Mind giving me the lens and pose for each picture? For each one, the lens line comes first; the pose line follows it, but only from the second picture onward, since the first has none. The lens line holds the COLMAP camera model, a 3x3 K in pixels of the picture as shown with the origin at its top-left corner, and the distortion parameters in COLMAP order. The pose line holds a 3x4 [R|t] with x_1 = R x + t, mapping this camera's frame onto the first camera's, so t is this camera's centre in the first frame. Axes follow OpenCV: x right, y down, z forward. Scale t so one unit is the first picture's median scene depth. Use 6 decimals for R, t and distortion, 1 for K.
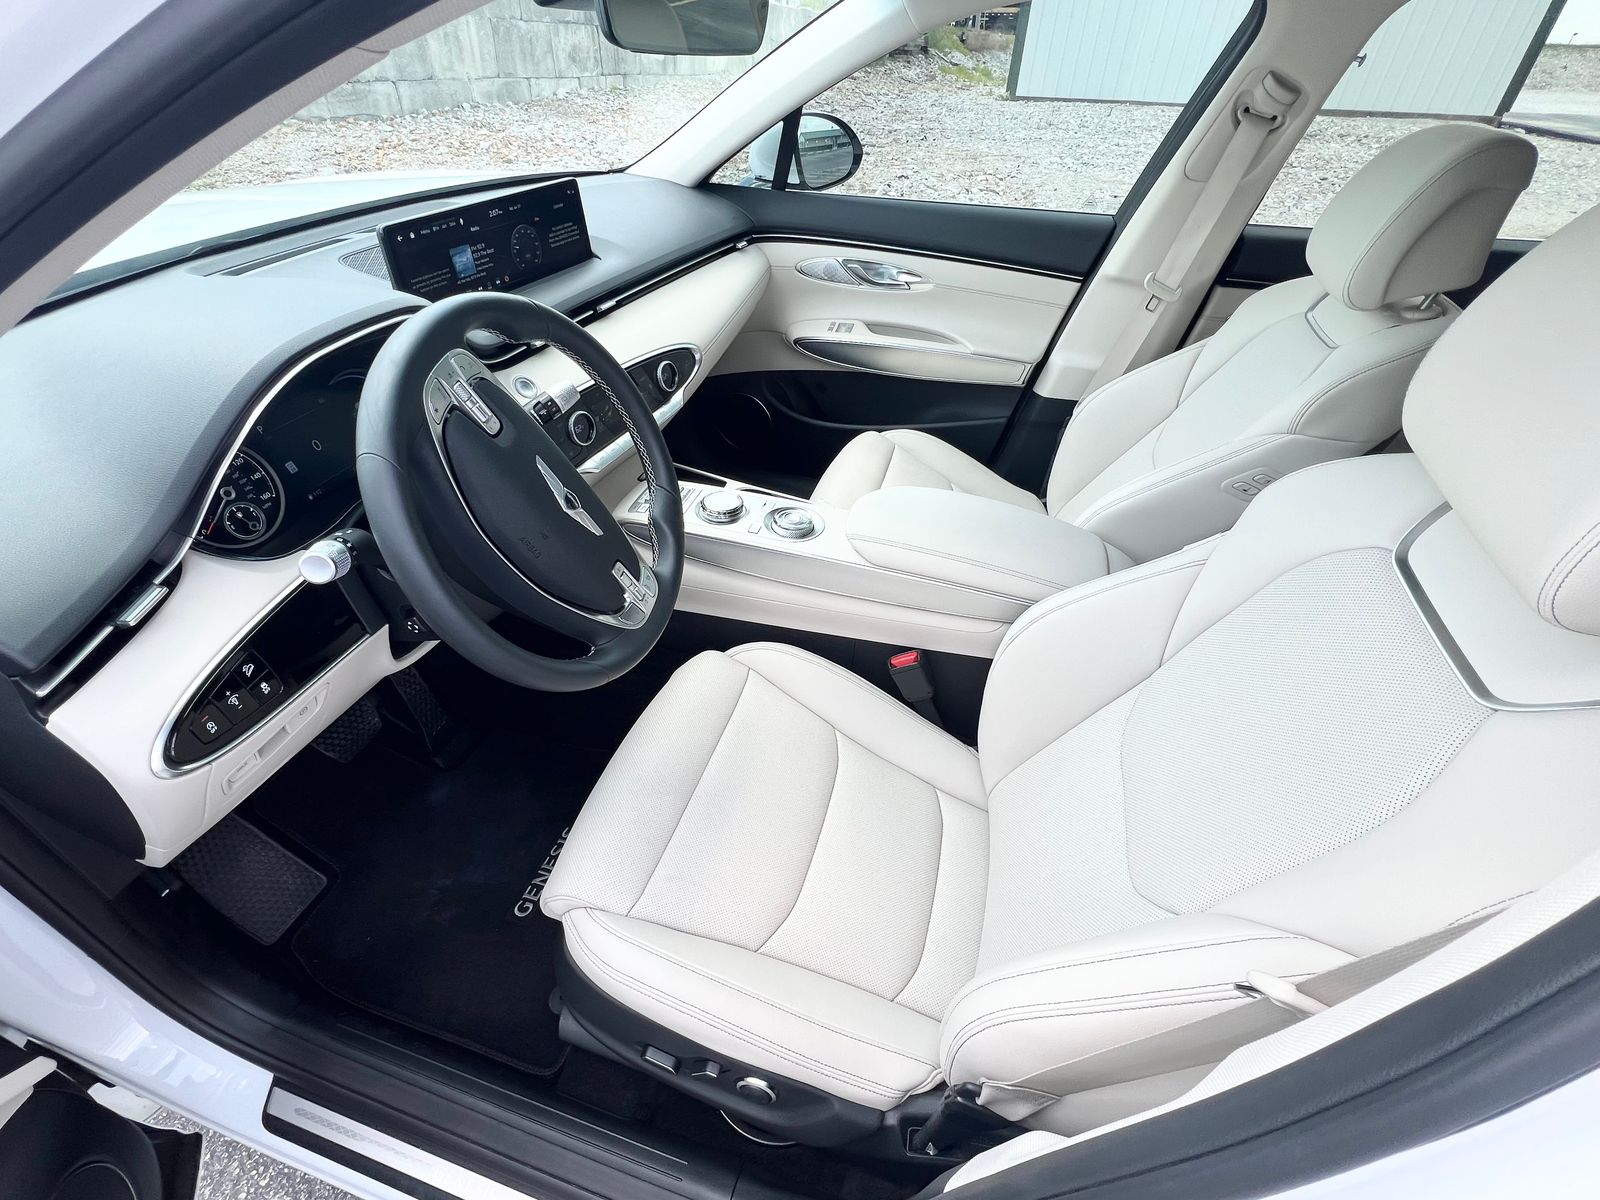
lens RADIAL K [[703.7, 0, 793.2], [0, 703.7, 601.3], [0, 0, 1]] dist [-0.006298, 0.002424]
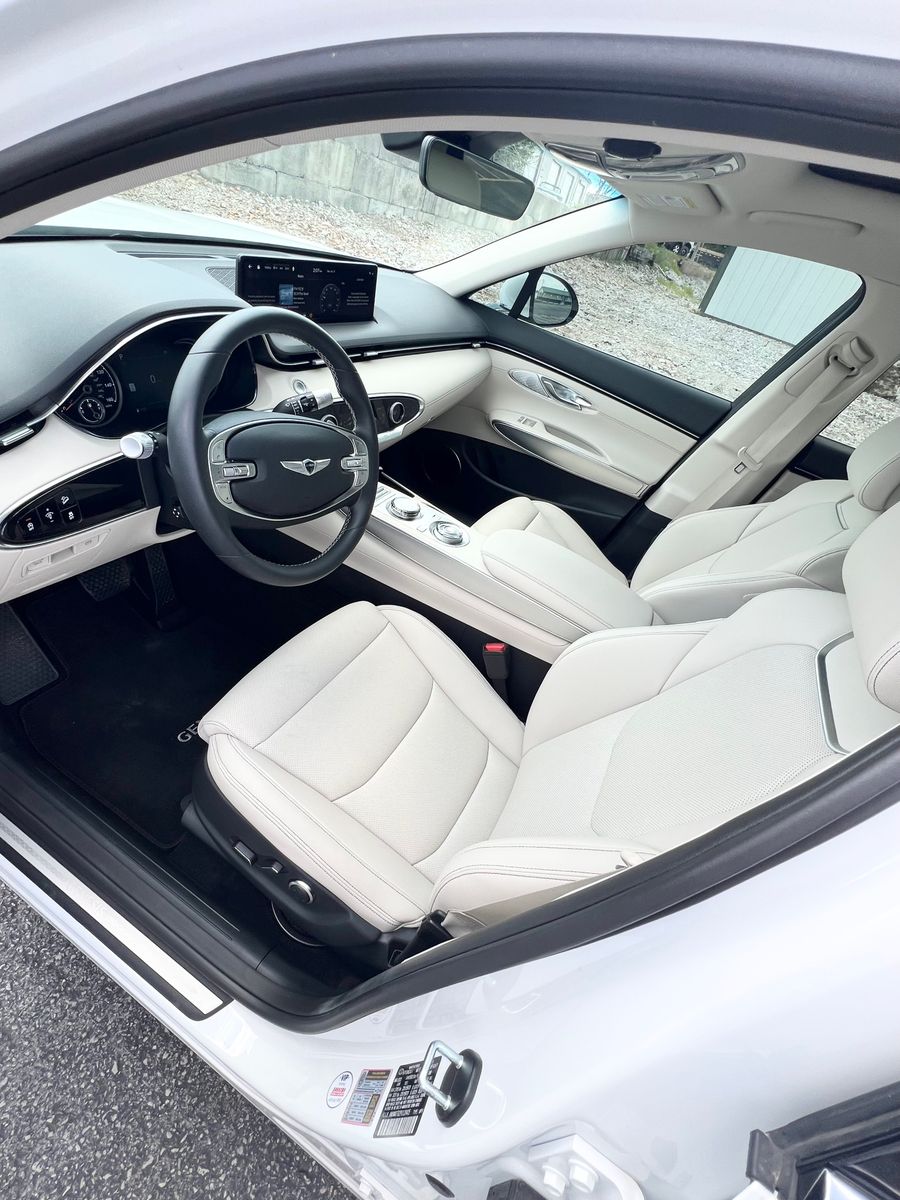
lens RADIAL K [[525.9, 0, 444.3], [0, 525.9, 594.9], [0, 0, 1]] dist [-0.005311, 0.000757]
pose [[0.954537, 0.297912, -0.010350, 0.034919], [-0.298087, 0.953753, -0.038710, 0.046414], [-0.001661, 0.040035, 0.999197, -0.056561]]
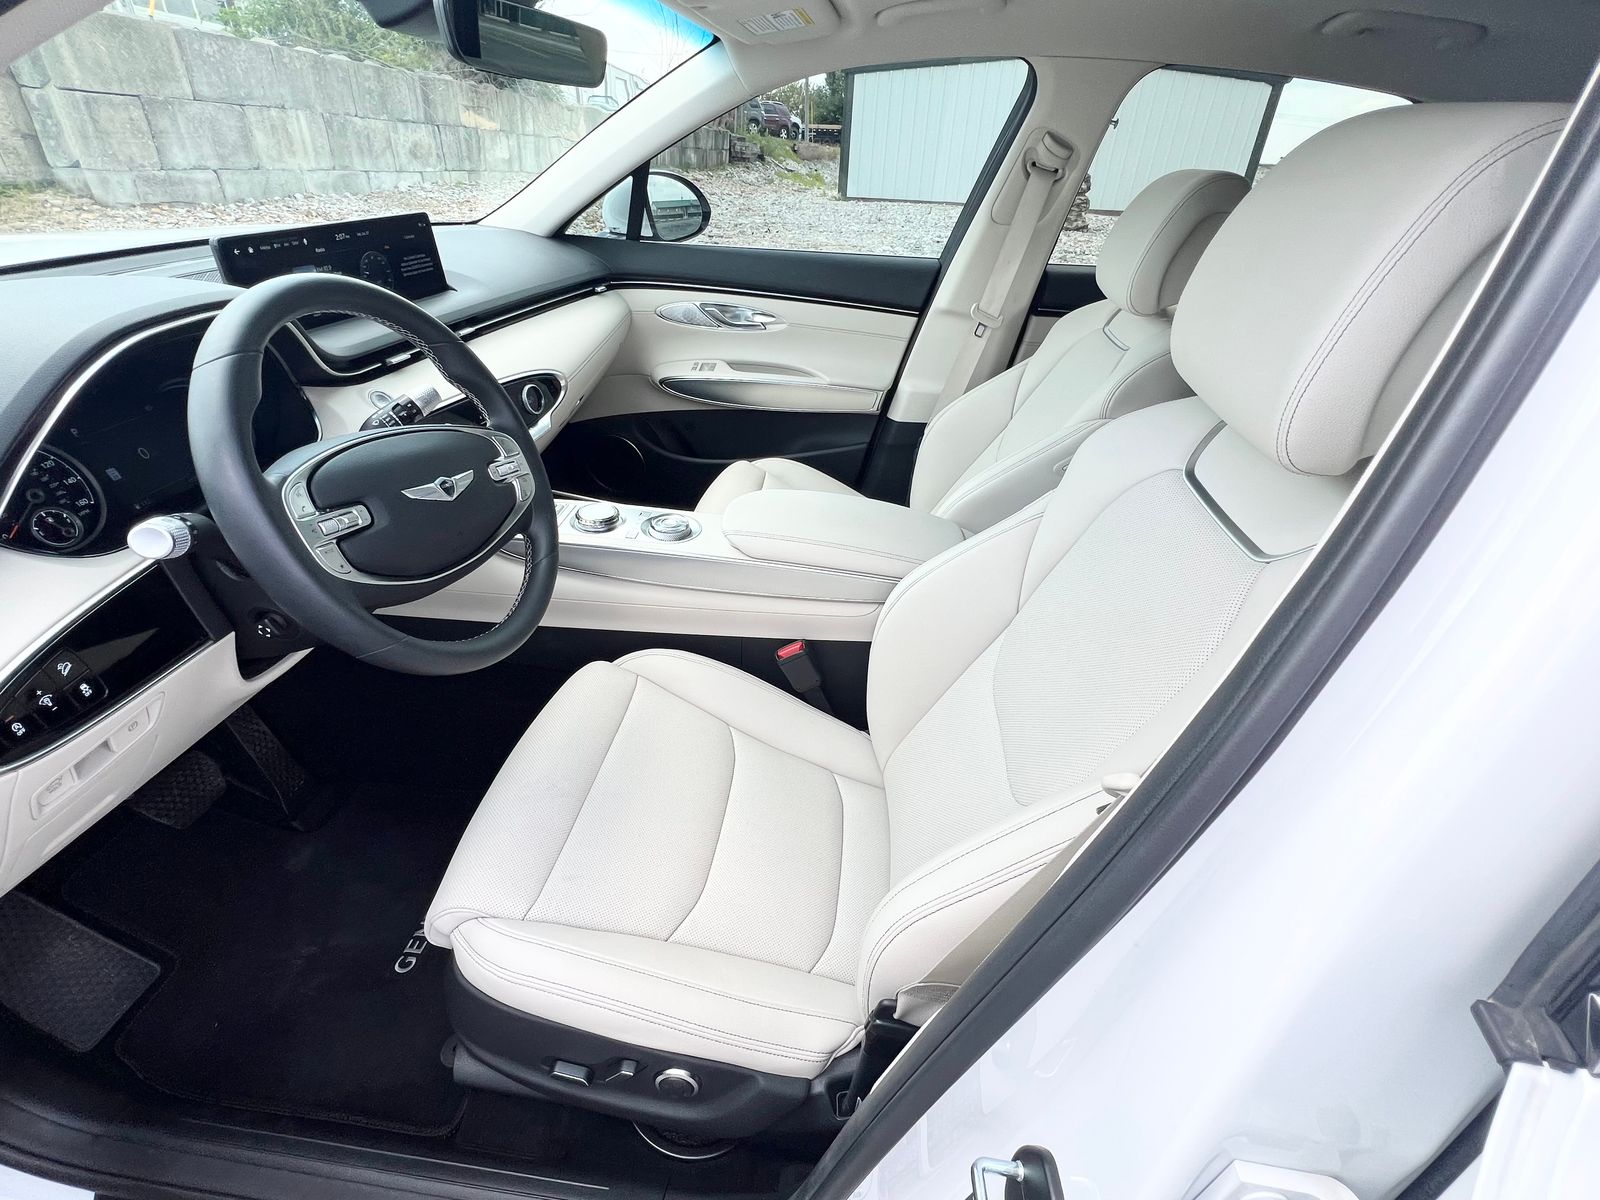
lens RADIAL K [[703.7, 0, 793.2], [0, 703.7, 601.3], [0, 0, 1]] dist [-0.006298, 0.002424]
pose [[0.983516, -0.081619, 0.161350, 0.001650], [0.097098, 0.991153, -0.090490, 0.092178], [-0.152536, 0.104666, 0.982740, -0.016729]]
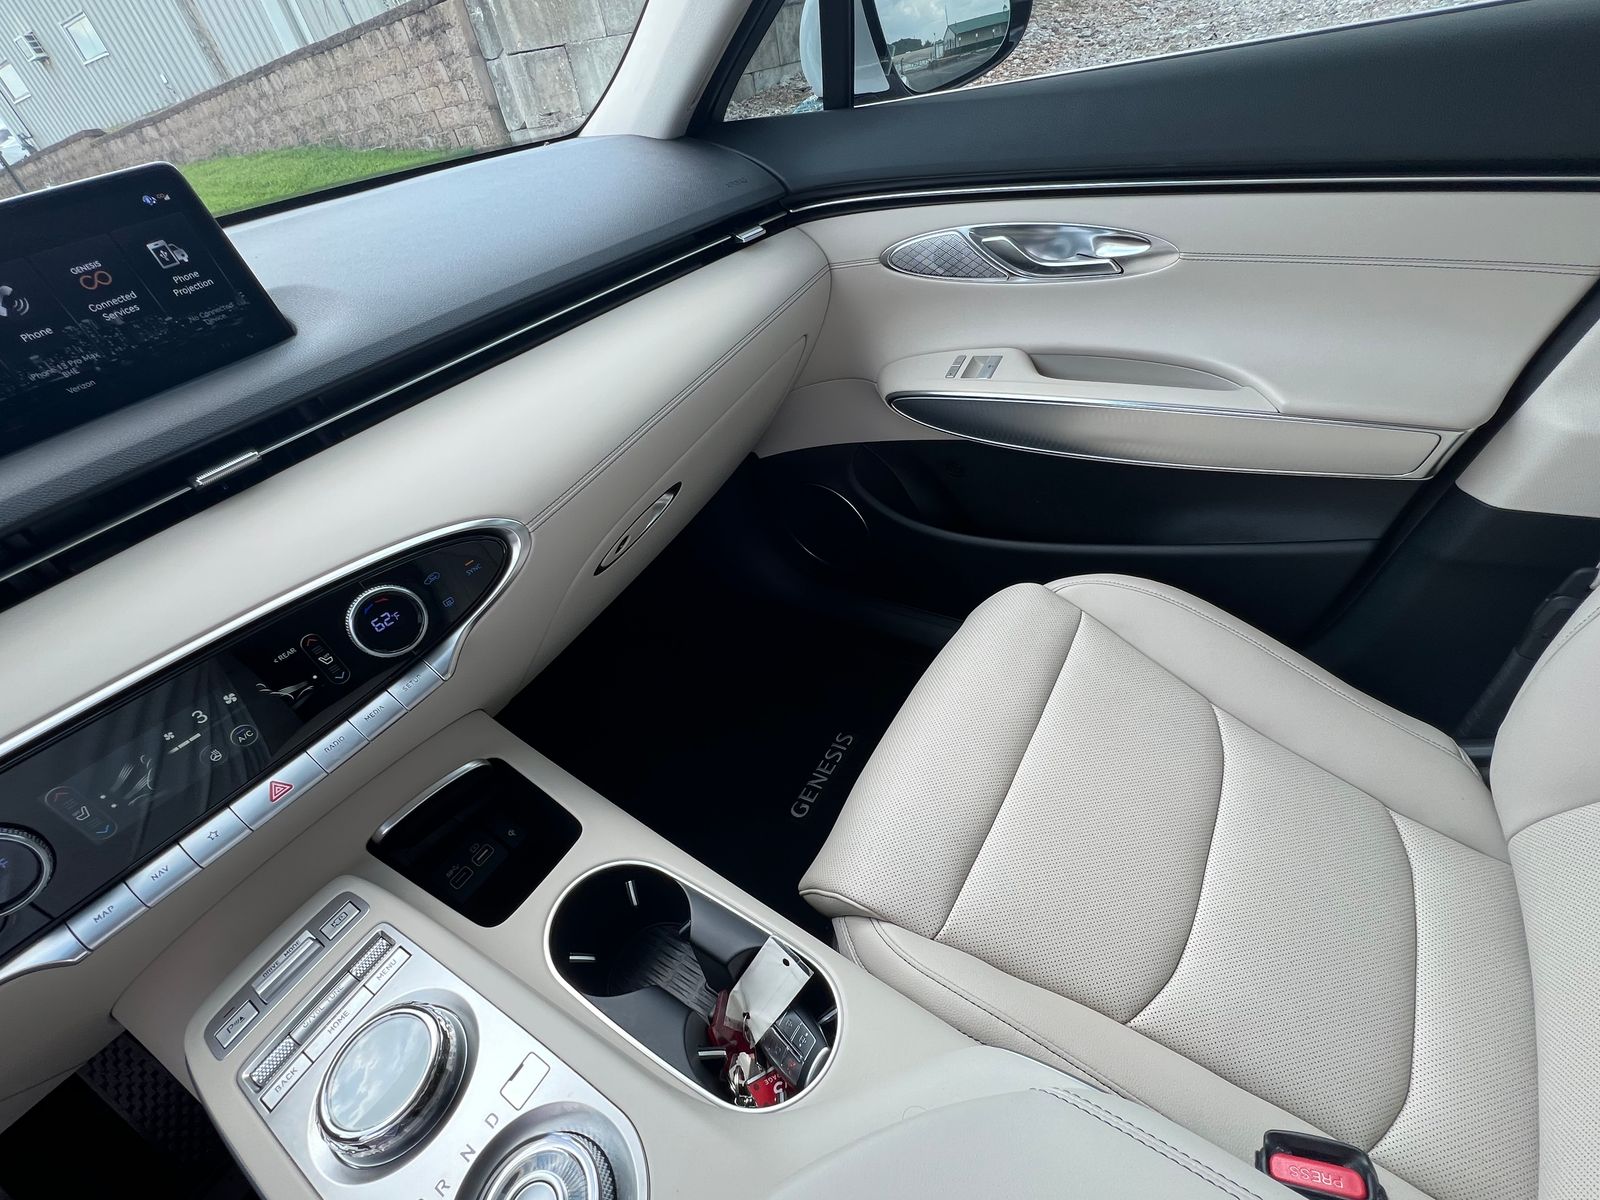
lens RADIAL K [[703.7, 0, 793.2], [0, 703.7, 601.3], [0, 0, 1]] dist [-0.006298, 0.002424]
pose [[0.942612, 0.020698, -0.333249, 0.168396], [-0.009613, 0.999345, 0.034876, -0.344974], [0.333752, -0.029671, 0.942194, 0.694017]]
